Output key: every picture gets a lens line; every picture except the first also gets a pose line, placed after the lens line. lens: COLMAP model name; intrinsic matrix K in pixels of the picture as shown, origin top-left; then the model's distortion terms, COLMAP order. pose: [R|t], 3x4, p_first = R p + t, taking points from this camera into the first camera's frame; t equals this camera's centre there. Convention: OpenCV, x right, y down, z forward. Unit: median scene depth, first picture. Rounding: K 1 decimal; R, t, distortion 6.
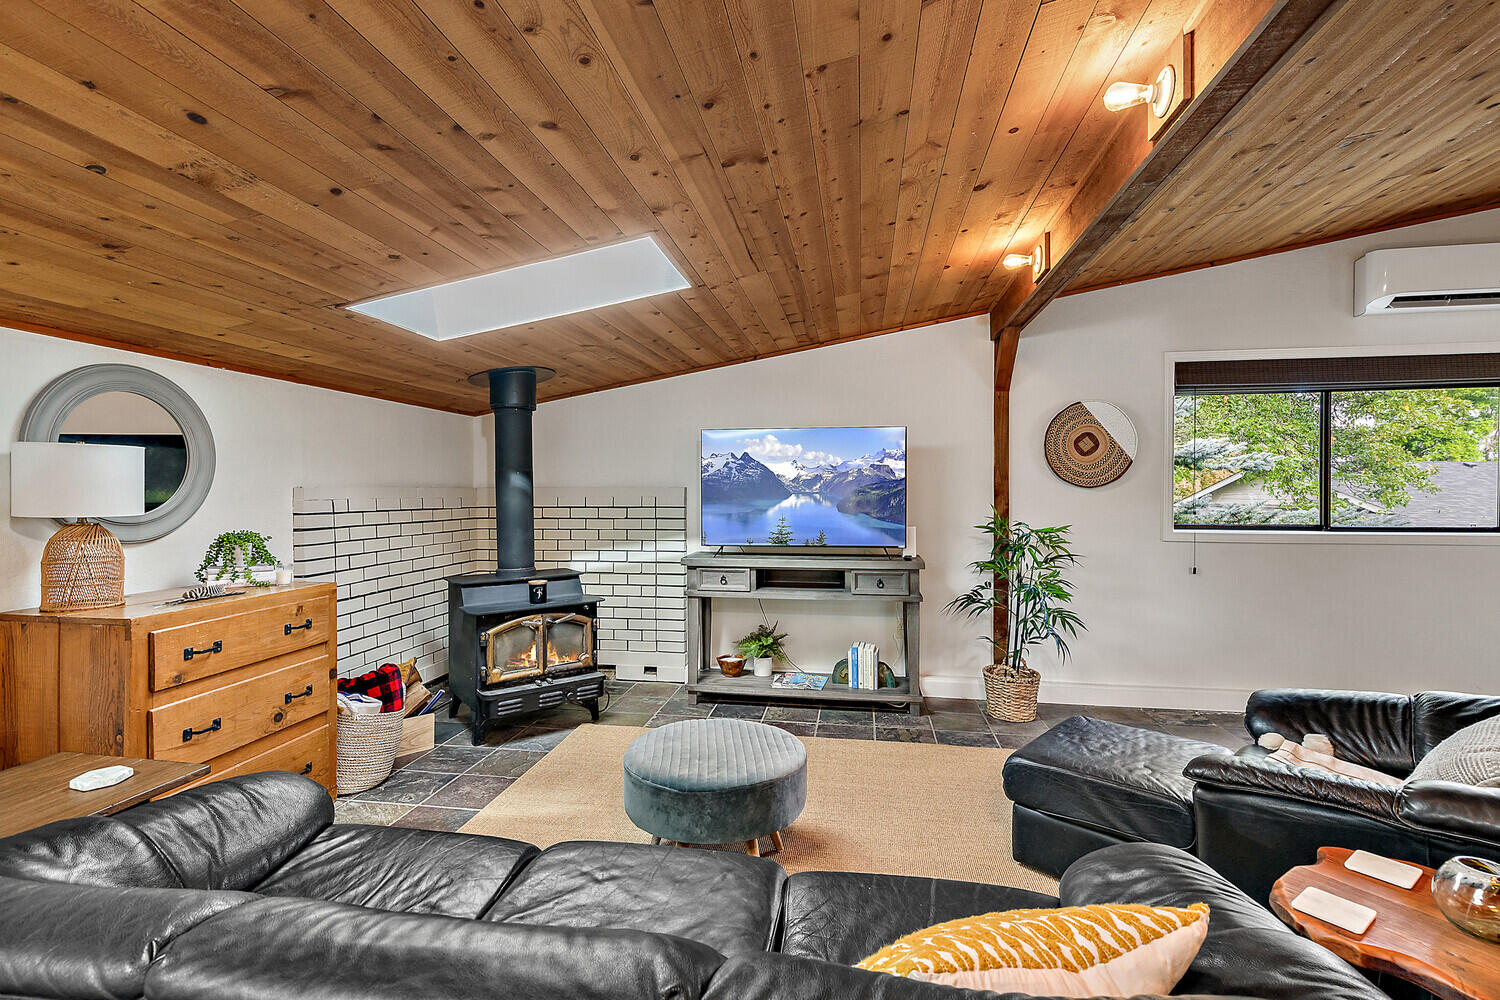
lens RADIAL K [[693.1, 0, 753.5], [0, 693.1, 492.9], [0, 0, 1]] dist [0.010900, -0.000063]
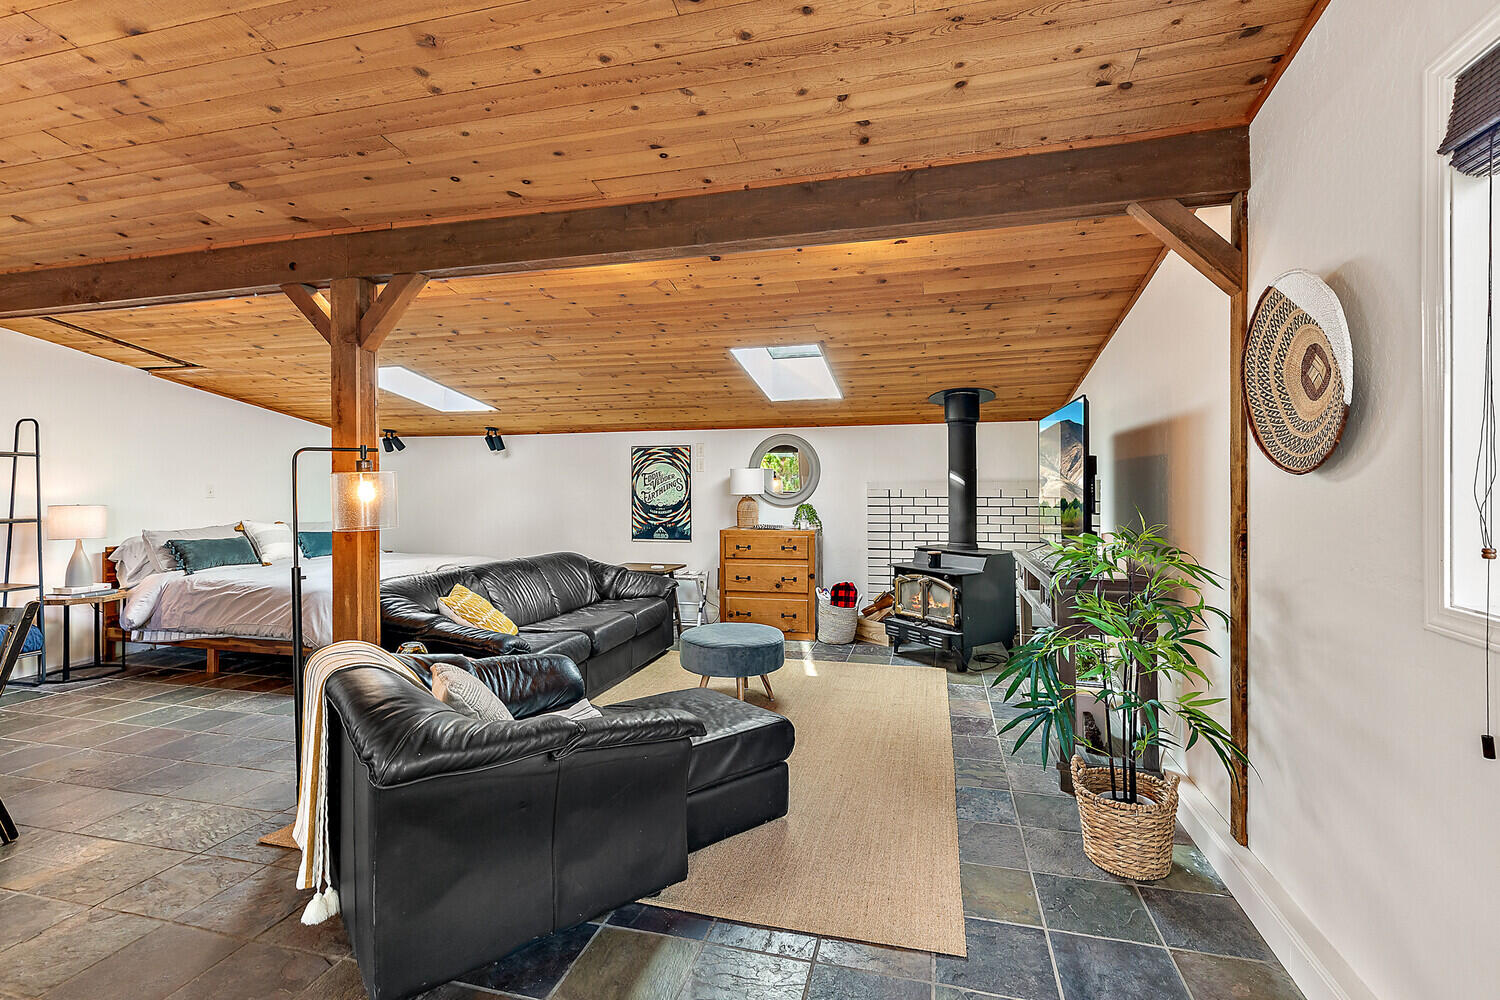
lens RADIAL K [[693.1, 0, 753.5], [0, 693.1, 492.9], [0, 0, 1]] dist [0.010900, -0.000063]
pose [[-0.104494, 0.011023, -0.994464, 1.351230], [0.000053, 0.999939, 0.011078, -0.001526], [0.994526, 0.001105, -0.104488, 1.012188]]
